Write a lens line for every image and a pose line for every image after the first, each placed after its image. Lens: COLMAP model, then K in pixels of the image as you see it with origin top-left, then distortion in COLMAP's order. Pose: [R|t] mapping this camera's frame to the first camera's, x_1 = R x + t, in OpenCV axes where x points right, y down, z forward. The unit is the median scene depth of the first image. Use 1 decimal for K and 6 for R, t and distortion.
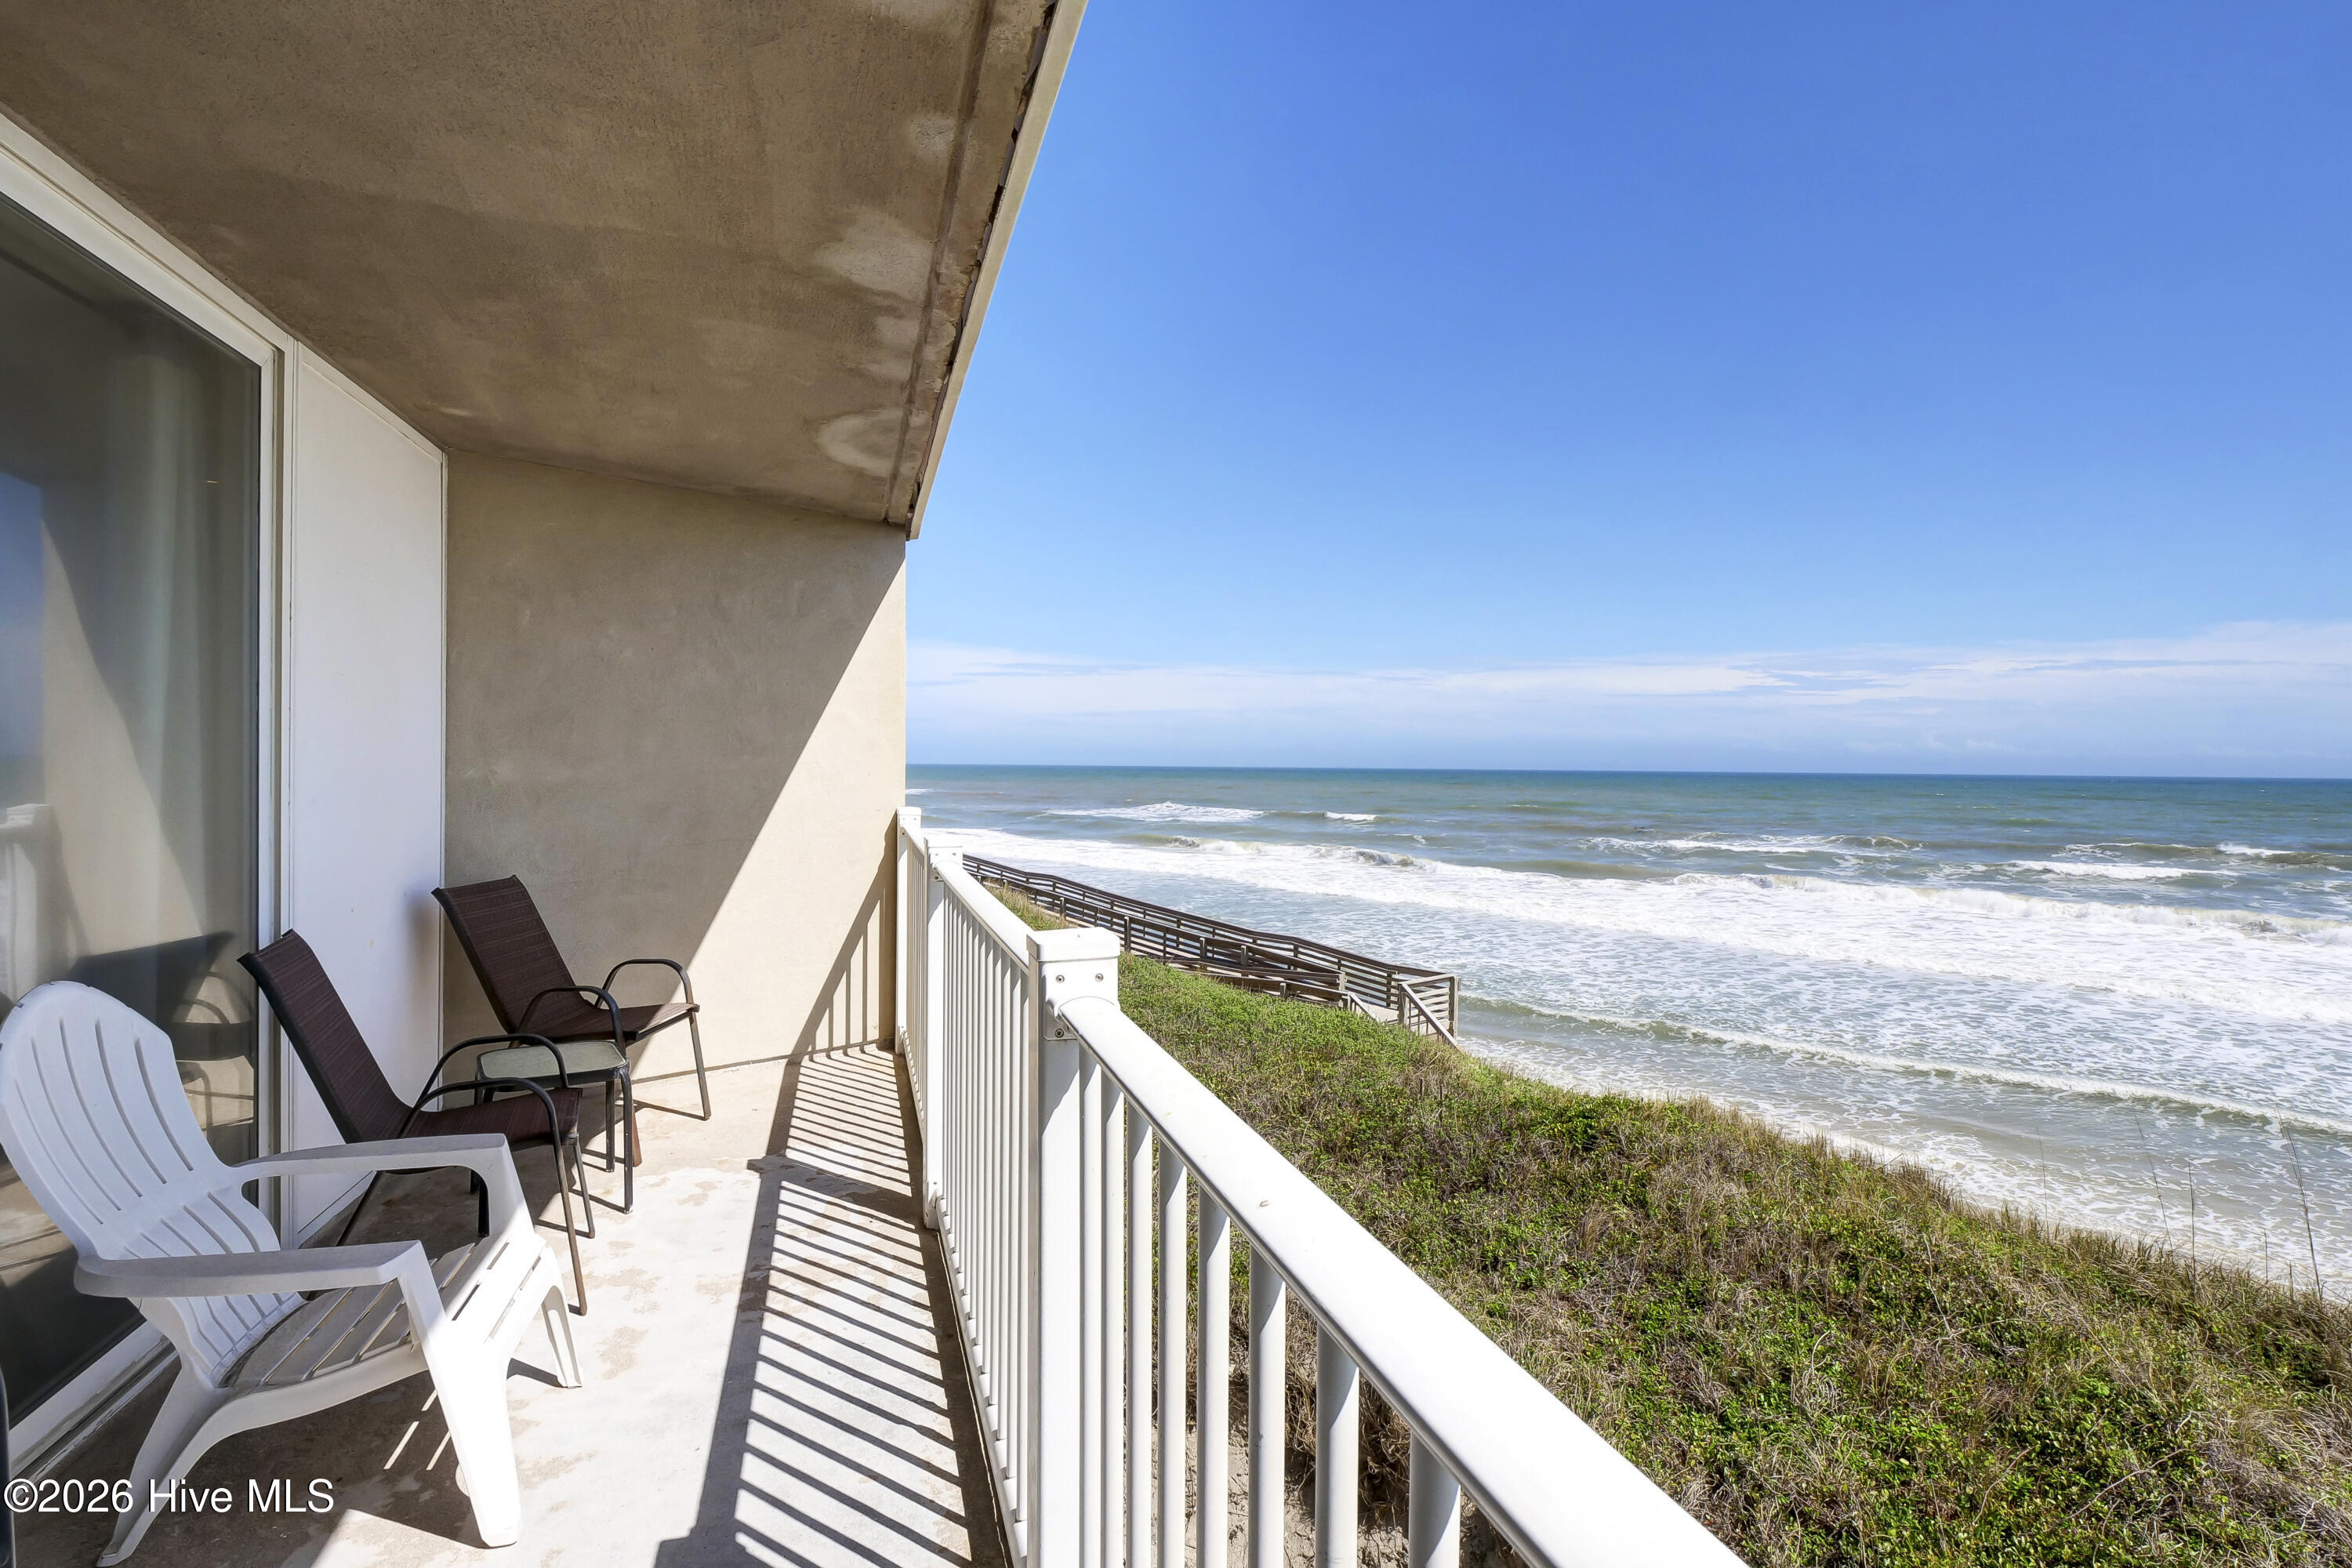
lens RADIAL K [[1216.4, 0, 1177.6], [0, 1216.4, 778.1], [0, 0, 1]] dist [-0.008456, -0.001406]
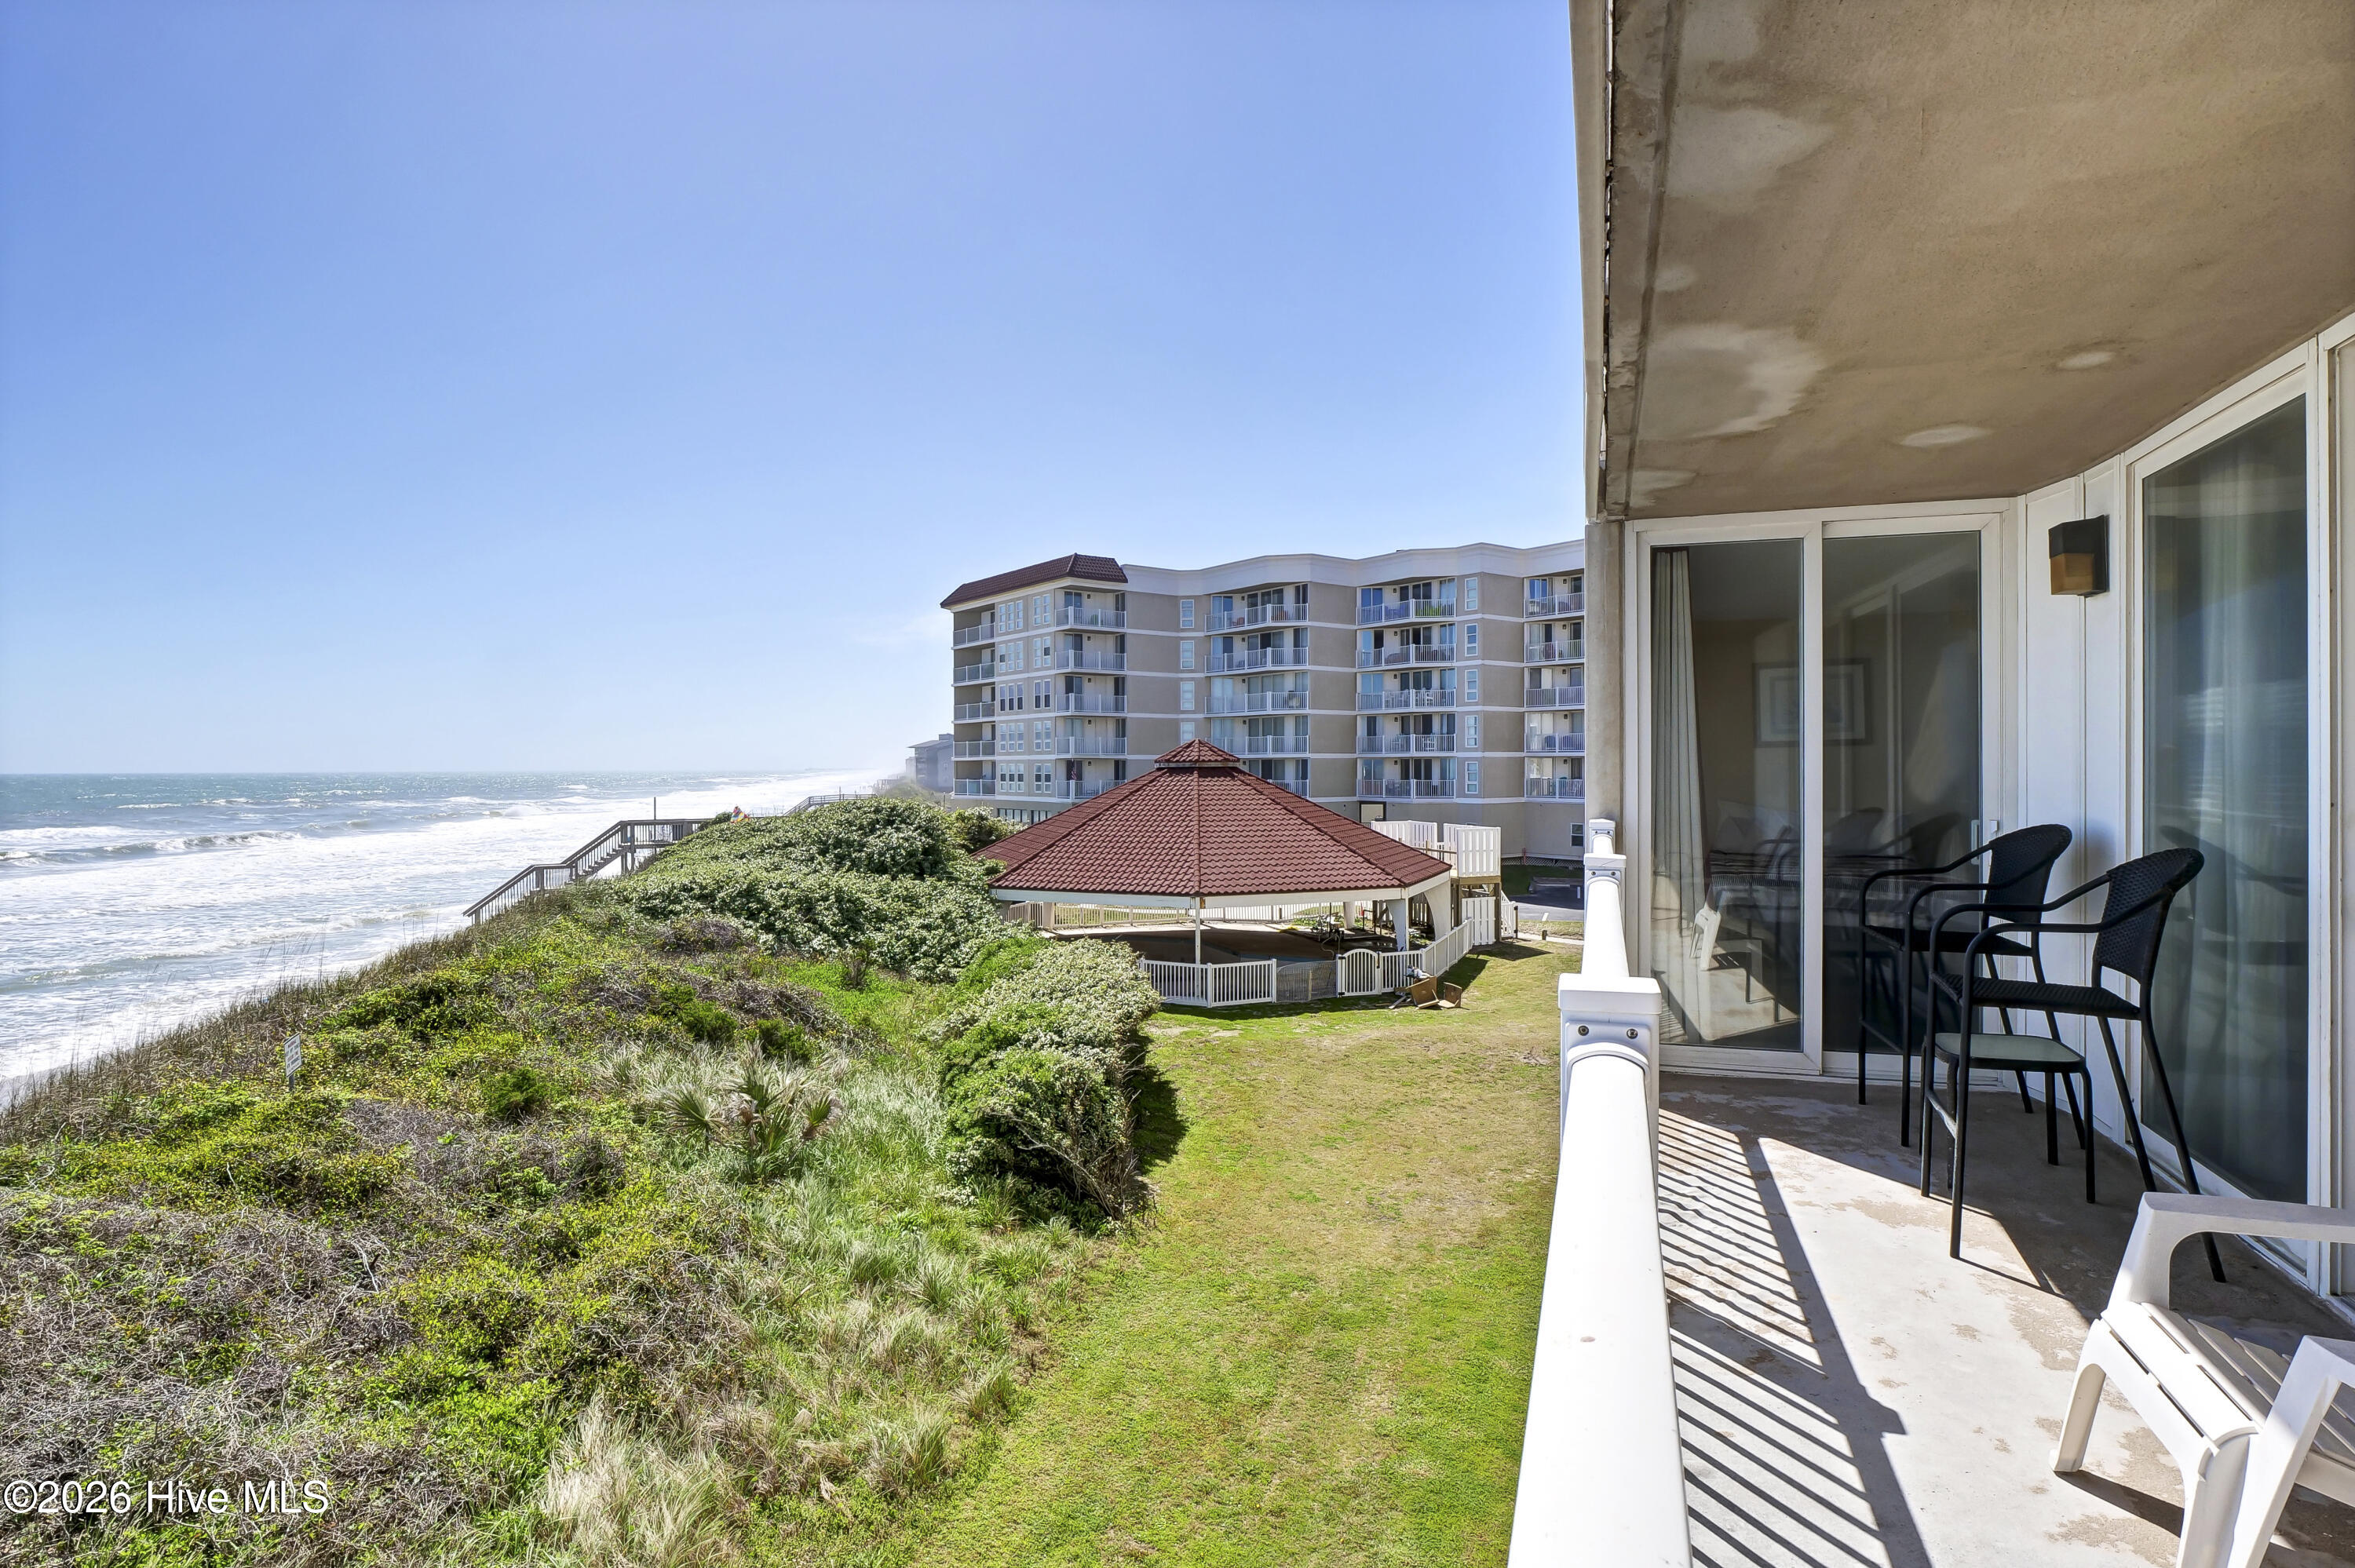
lens RADIAL K [[1217.8, 0, 1178.1], [0, 1217.8, 774.1], [0, 0, 1]] dist [-0.008456, -0.001406]
pose [[-0.823212, -0.009330, 0.567658, -0.143378], [0.001211, 0.999834, 0.018190, -0.011407], [-0.567733, 0.015662, -0.823064, 0.671318]]
